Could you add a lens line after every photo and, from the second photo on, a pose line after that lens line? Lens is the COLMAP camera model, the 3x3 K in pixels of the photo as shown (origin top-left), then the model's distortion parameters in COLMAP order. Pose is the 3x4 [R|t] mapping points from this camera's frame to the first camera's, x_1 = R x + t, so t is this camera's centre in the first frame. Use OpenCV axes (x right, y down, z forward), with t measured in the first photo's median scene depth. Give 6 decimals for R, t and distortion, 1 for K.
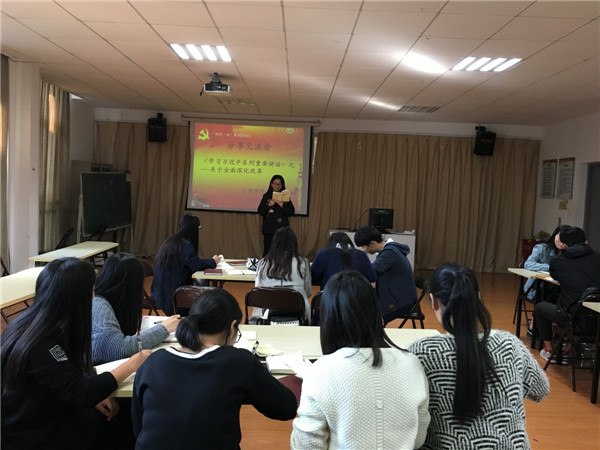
lens RADIAL K [[505.1, 0, 297.0], [0, 505.1, 222.1], [0, 0, 1]] dist [0.071199, -0.091053]
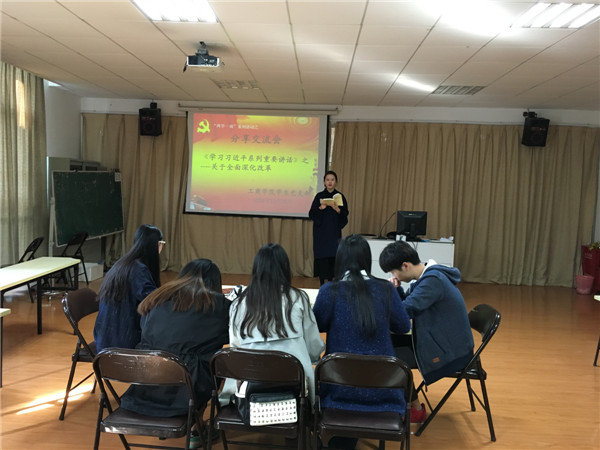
lens RADIAL K [[505.1, 0, 296.3], [0, 505.1, 220.7], [0, 0, 1]] dist [0.071199, -0.091053]
pose [[0.998924, -0.005915, -0.045998, 0.013698], [0.005902, 0.999982, -0.000436, -0.010497], [0.046000, 0.000164, 0.998941, 0.144476]]
